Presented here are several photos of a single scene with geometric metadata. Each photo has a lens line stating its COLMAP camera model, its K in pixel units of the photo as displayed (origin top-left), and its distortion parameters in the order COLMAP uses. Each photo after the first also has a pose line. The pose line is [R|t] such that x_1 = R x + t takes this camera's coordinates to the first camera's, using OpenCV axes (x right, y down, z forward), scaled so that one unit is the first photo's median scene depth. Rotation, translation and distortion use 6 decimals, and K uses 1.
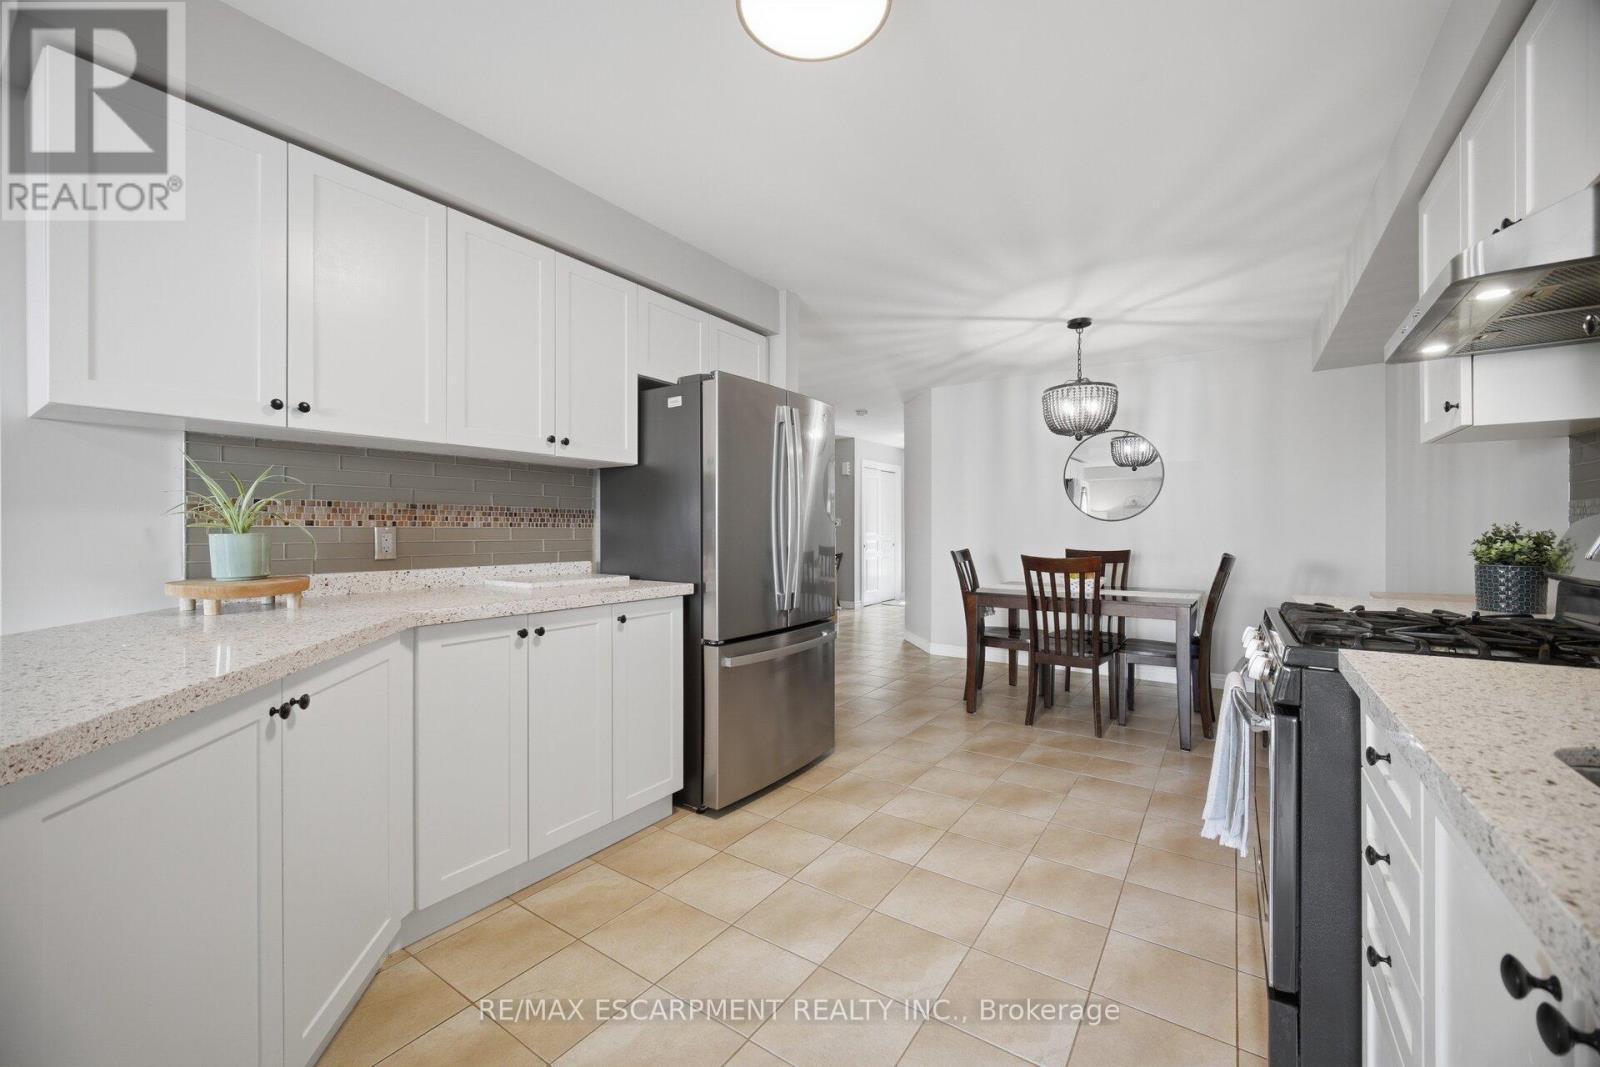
lens RADIAL K [[641.7, 0, 782.8], [0, 641.7, 530.4], [0, 0, 1]] dist [-0.006069, -0.000216]
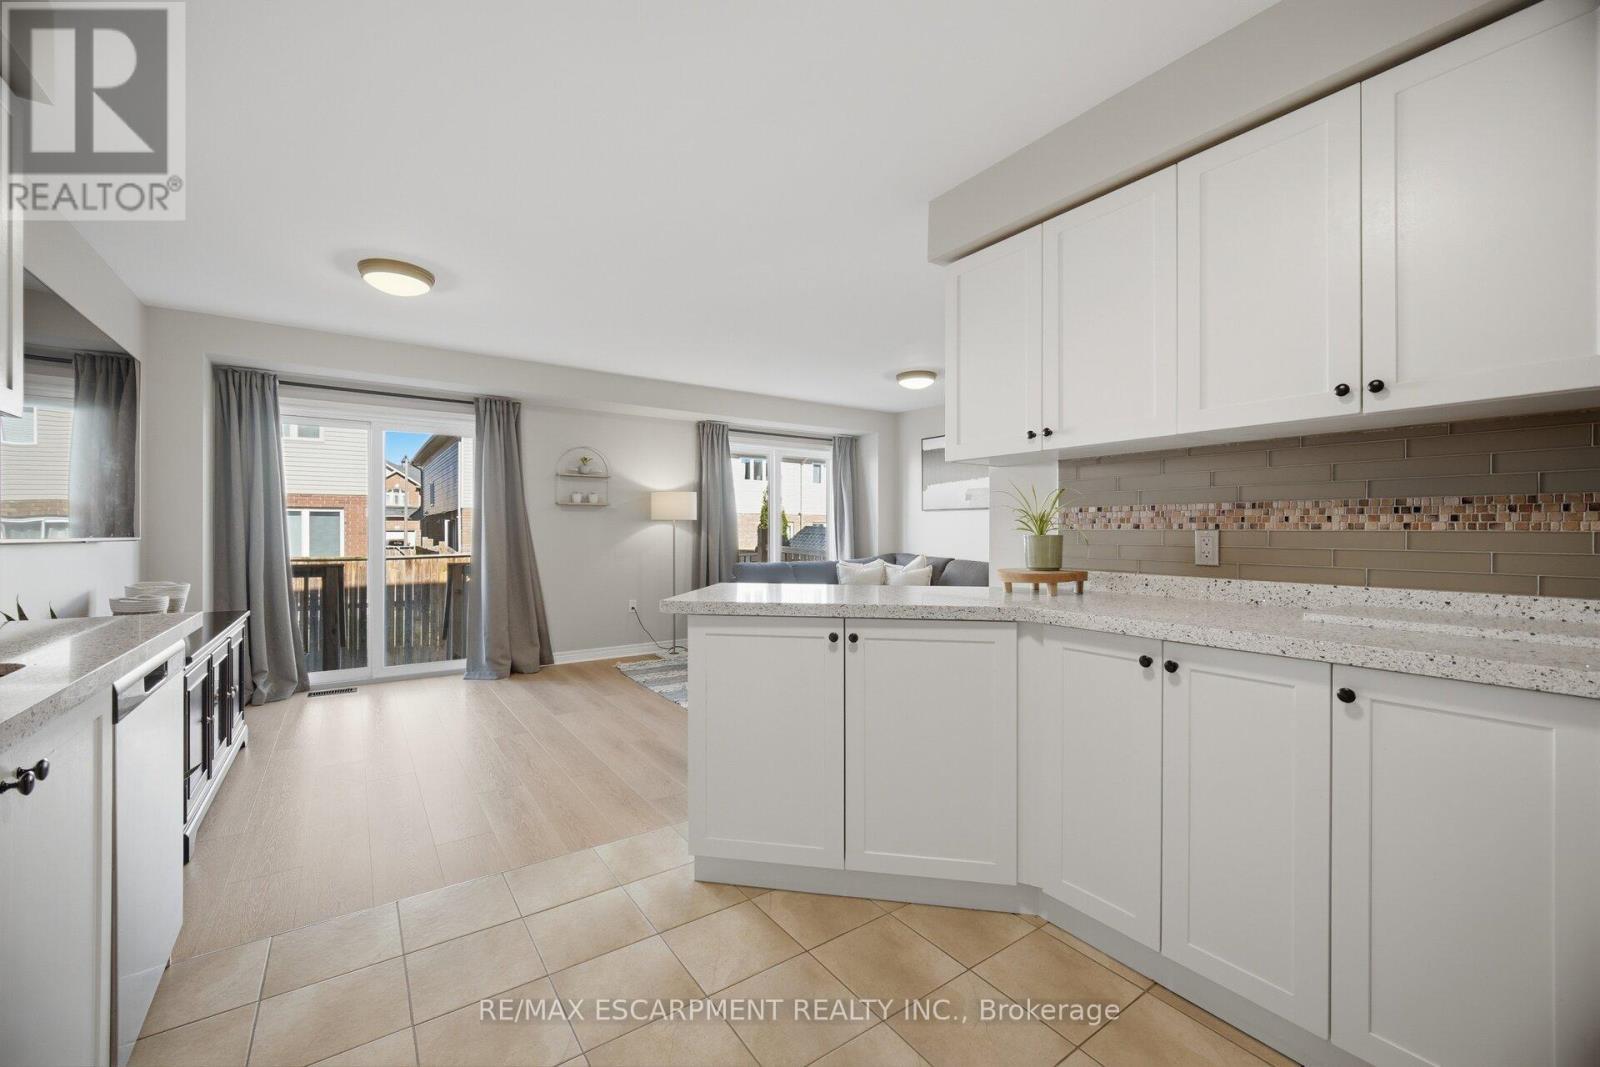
lens RADIAL K [[641.7, 0, 796.5], [0, 641.7, 532.9], [0, 0, 1]] dist [-0.006069, -0.000216]
pose [[-0.343819, 0.001030, -0.939035, 0.419533], [-0.005817, 0.999978, 0.003227, -0.000643], [0.939018, 0.006572, -0.343805, 0.722193]]
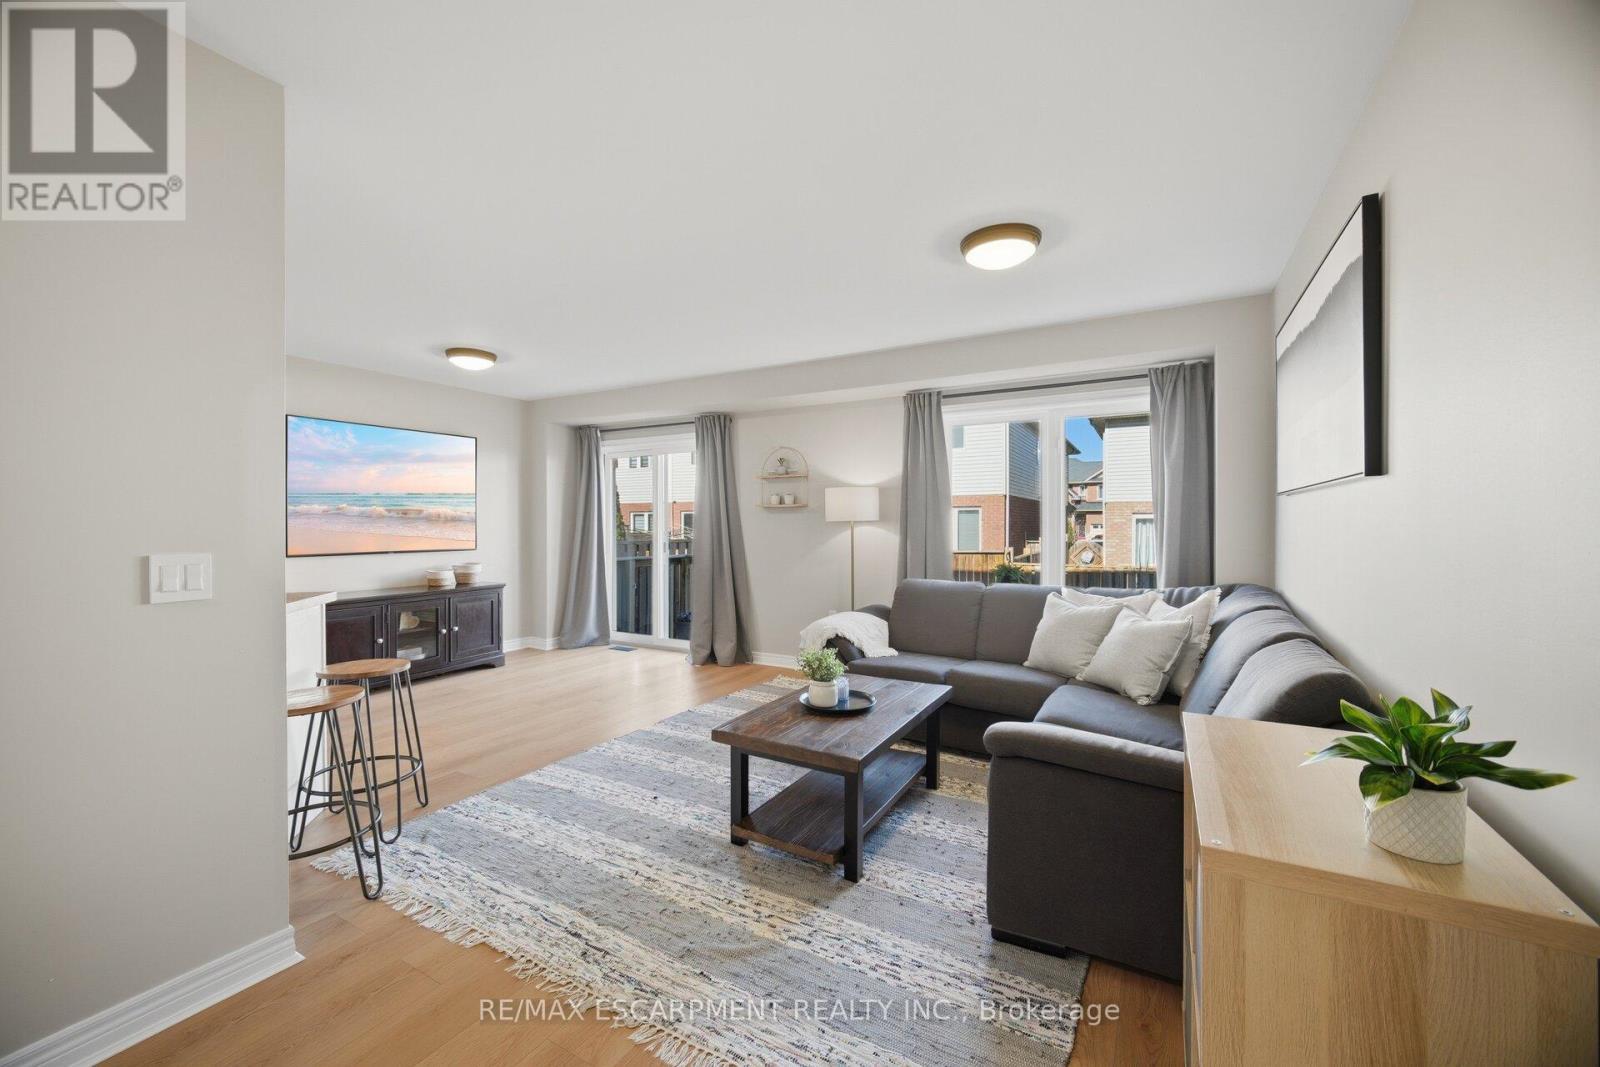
lens RADIAL K [[641.7, 0, 787.1], [0, 641.7, 528.0], [0, 0, 1]] dist [-0.006069, -0.000216]
pose [[-0.996921, 0.000726, -0.078410, -1.382358], [-0.000144, 0.999939, 0.011085, -0.040190], [0.078414, 0.011062, -0.996860, 1.477403]]
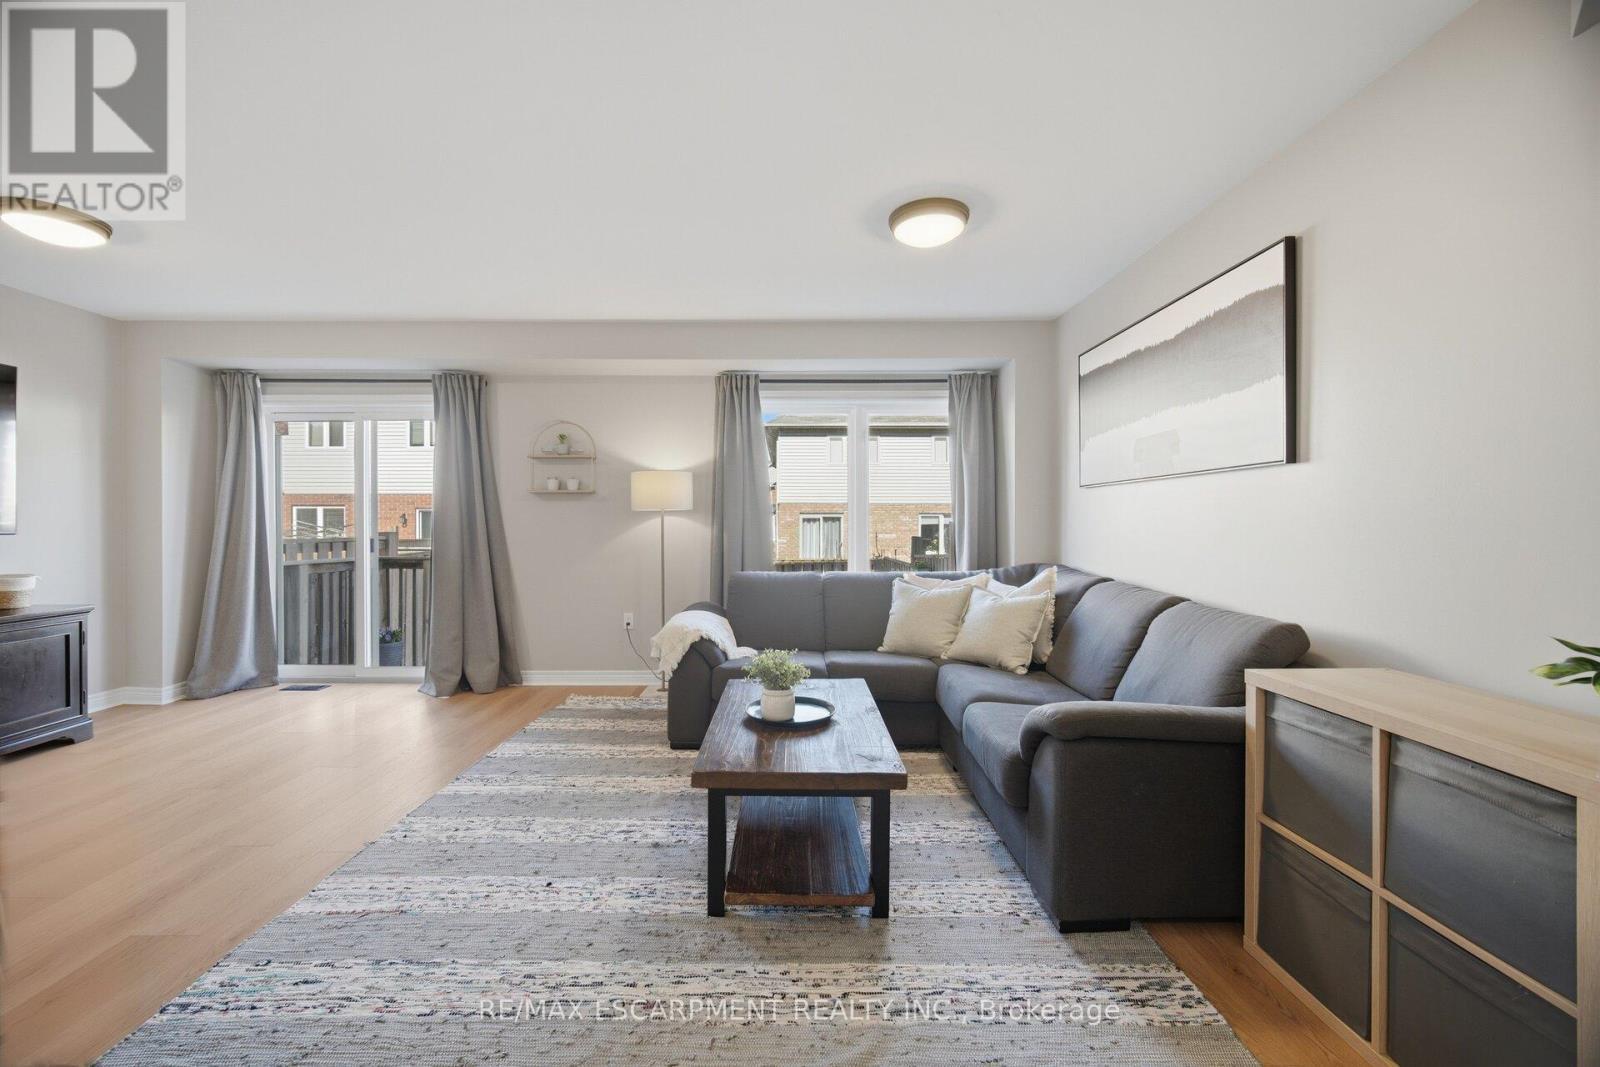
lens RADIAL K [[641.7, 0, 786.5], [0, 641.7, 528.4], [0, 0, 1]] dist [-0.006069, -0.000216]
pose [[-0.821546, 0.002072, -0.570139, -0.999219], [-0.003763, 0.999952, 0.009055, -0.004184], [0.570130, 0.009585, -0.821499, 1.137875]]
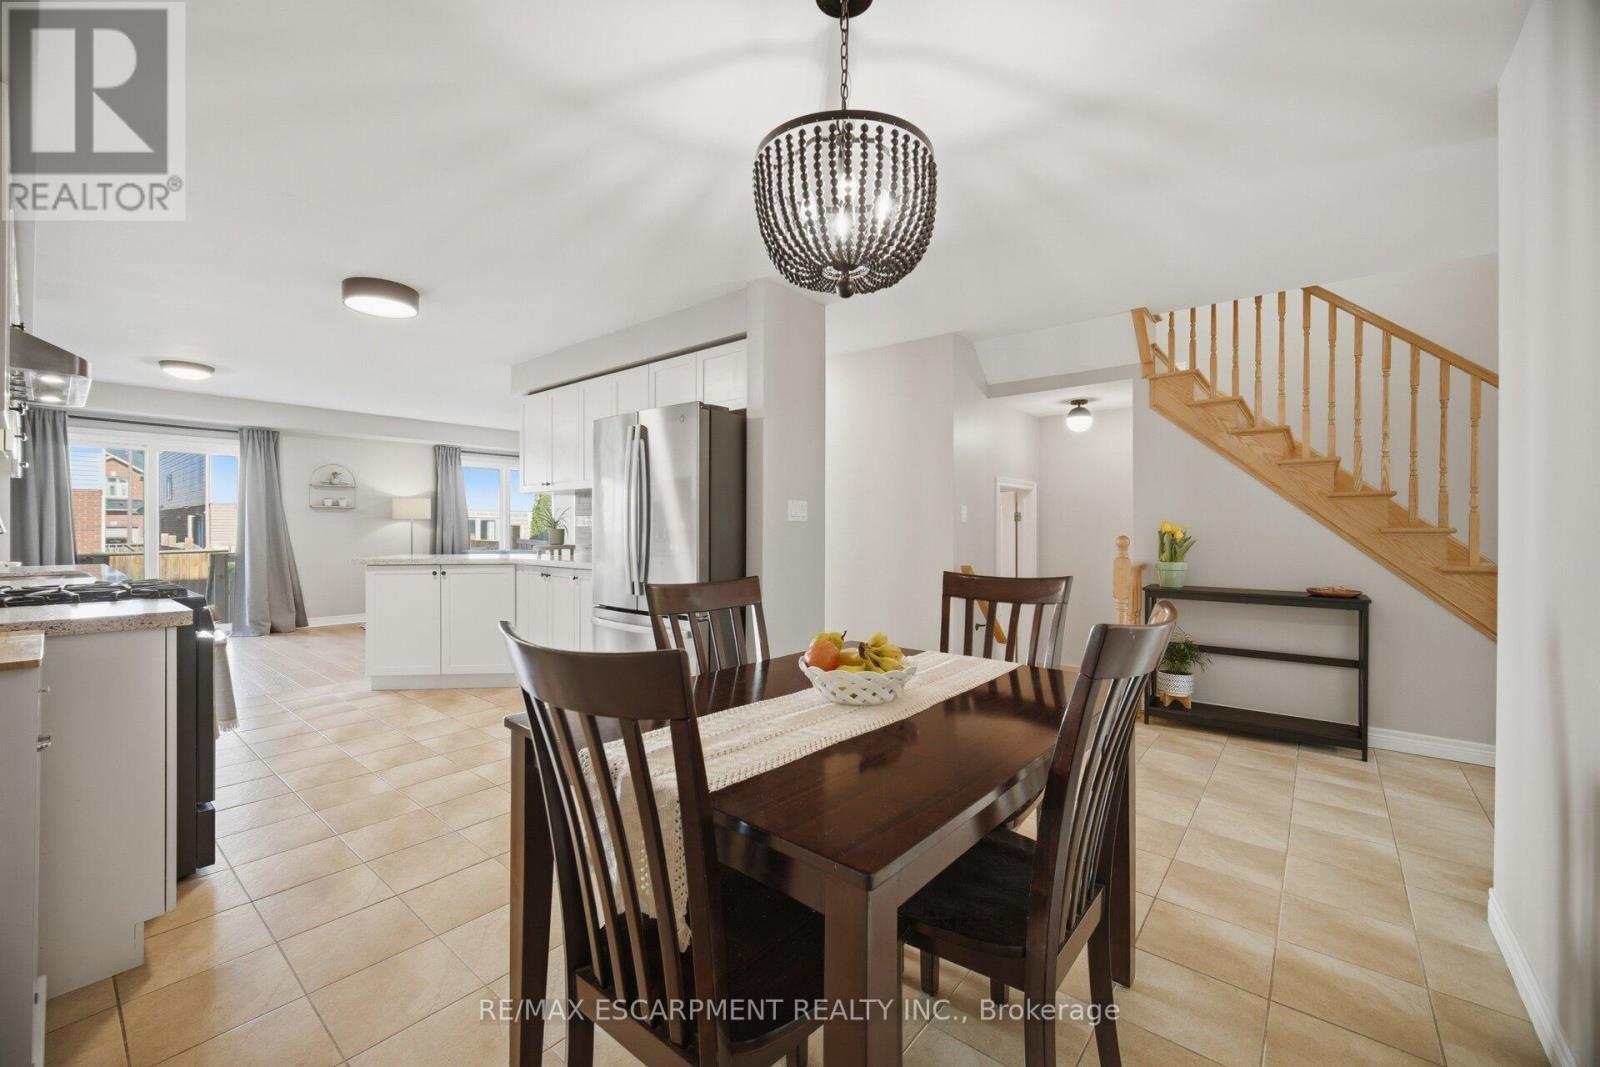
lens RADIAL K [[641.7, 0, 794.1], [0, 641.7, 525.4], [0, 0, 1]] dist [-0.006069, -0.000216]
pose [[-0.084097, -0.002615, -0.996454, 1.436378], [-0.004096, 0.999989, -0.002278, -0.005217], [0.996449, 0.003890, -0.084107, 1.710515]]
